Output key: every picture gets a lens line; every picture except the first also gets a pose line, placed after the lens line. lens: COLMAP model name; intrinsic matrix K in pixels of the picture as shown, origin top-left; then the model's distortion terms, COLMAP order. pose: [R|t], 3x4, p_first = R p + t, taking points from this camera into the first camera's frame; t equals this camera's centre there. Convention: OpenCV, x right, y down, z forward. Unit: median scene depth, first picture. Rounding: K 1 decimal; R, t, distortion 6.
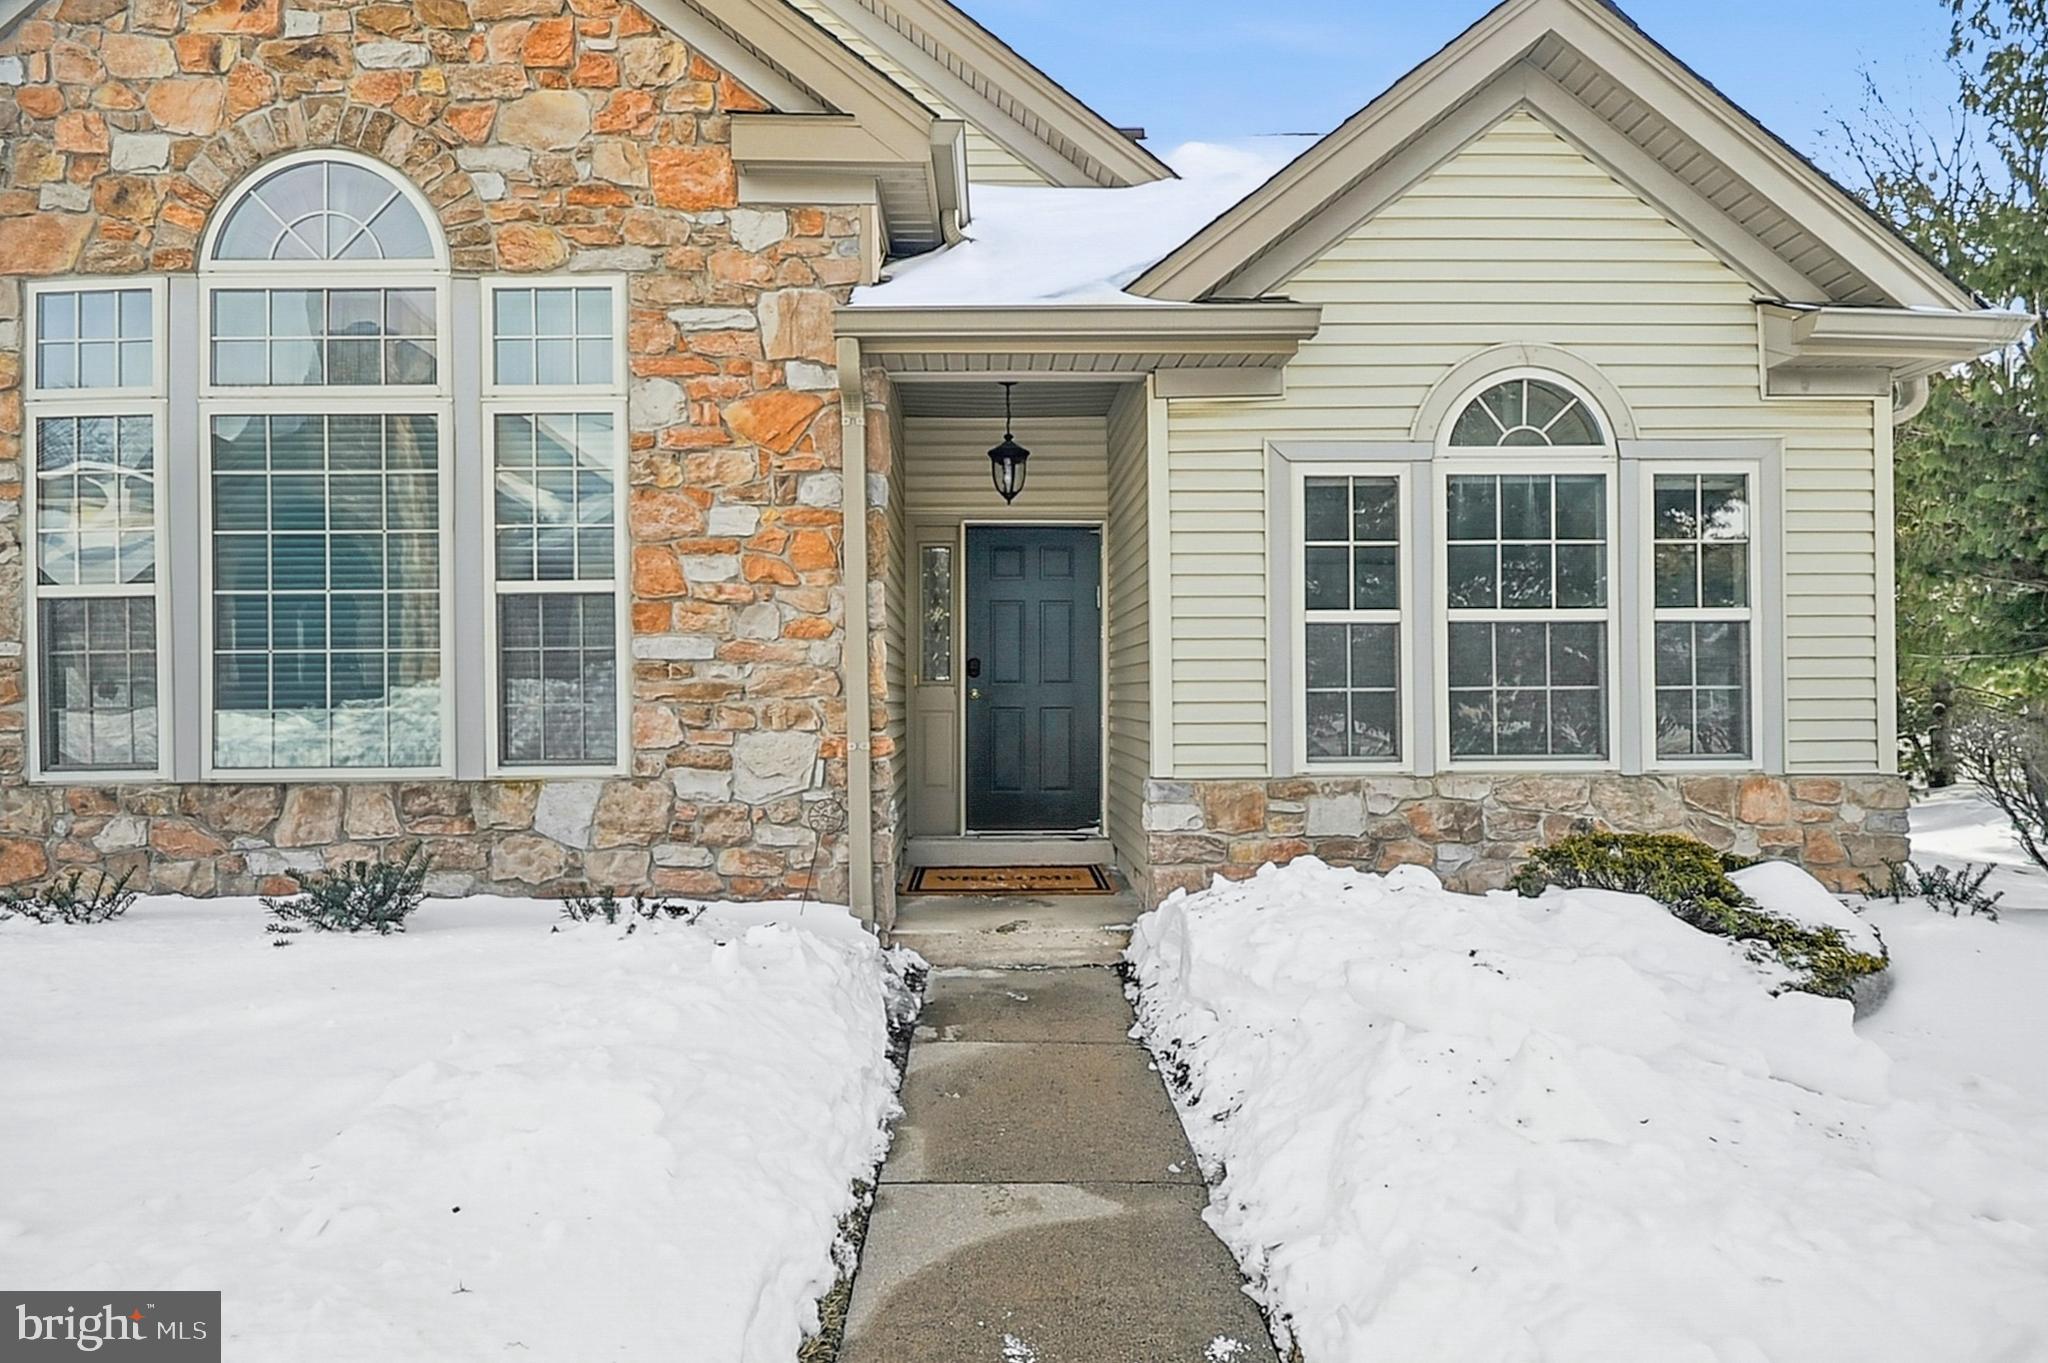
lens RADIAL K [[924.1, 0, 1017.2], [0, 924.1, 682.5], [0, 0, 1]] dist [-0.004973, -0.000312]
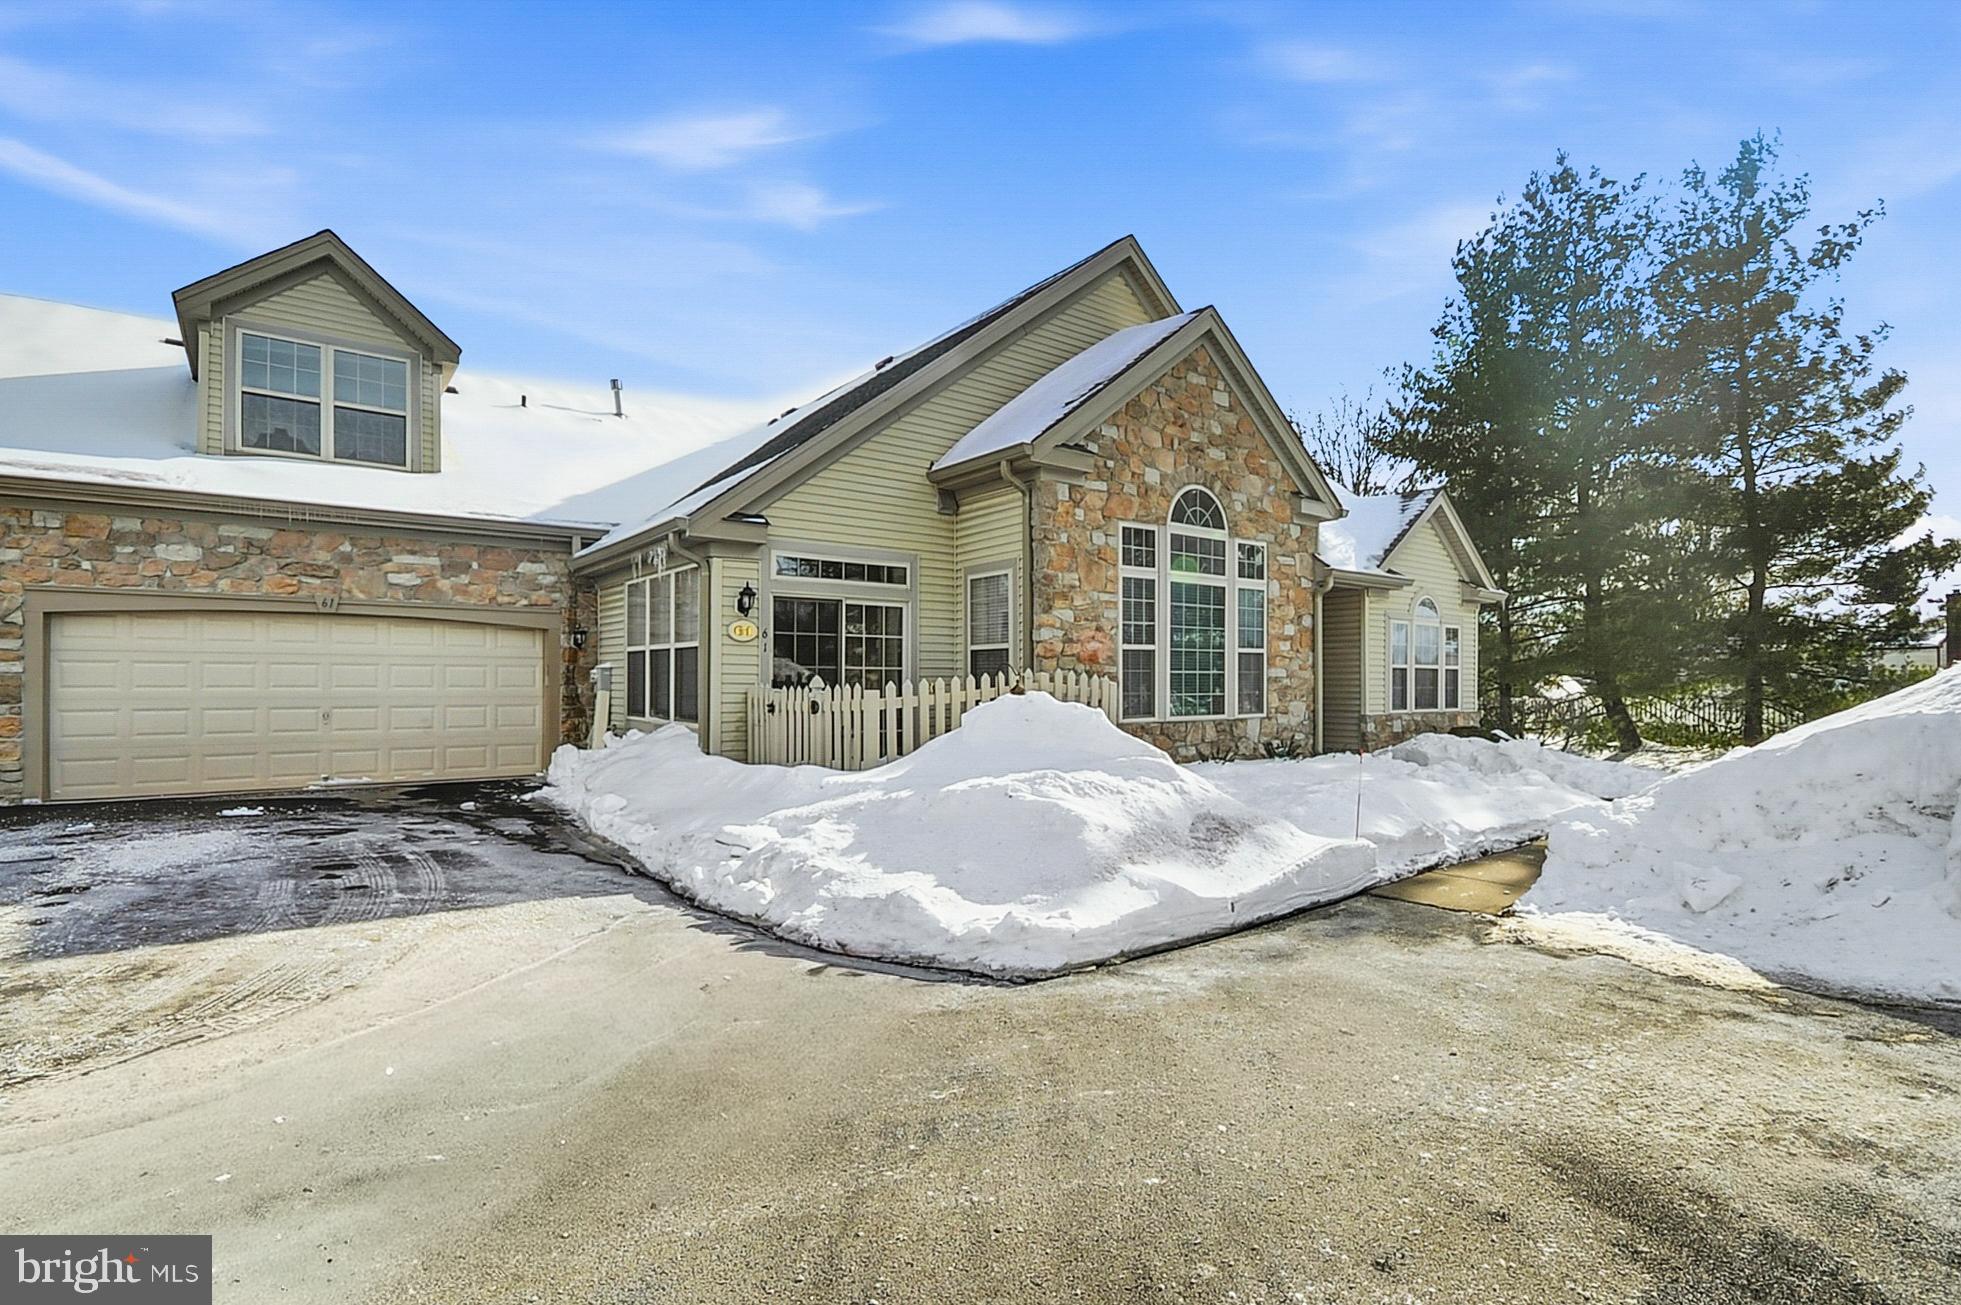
lens RADIAL K [[884.8, 0, 974.0], [0, 884.8, 653.4], [0, 0, 1]] dist [-0.004973, -0.000312]
pose [[0.811129, 0.028061, 0.584193, -2.777290], [-0.014268, 0.999500, -0.028200, -0.005578], [-0.584693, 0.014538, 0.811124, -0.702052]]
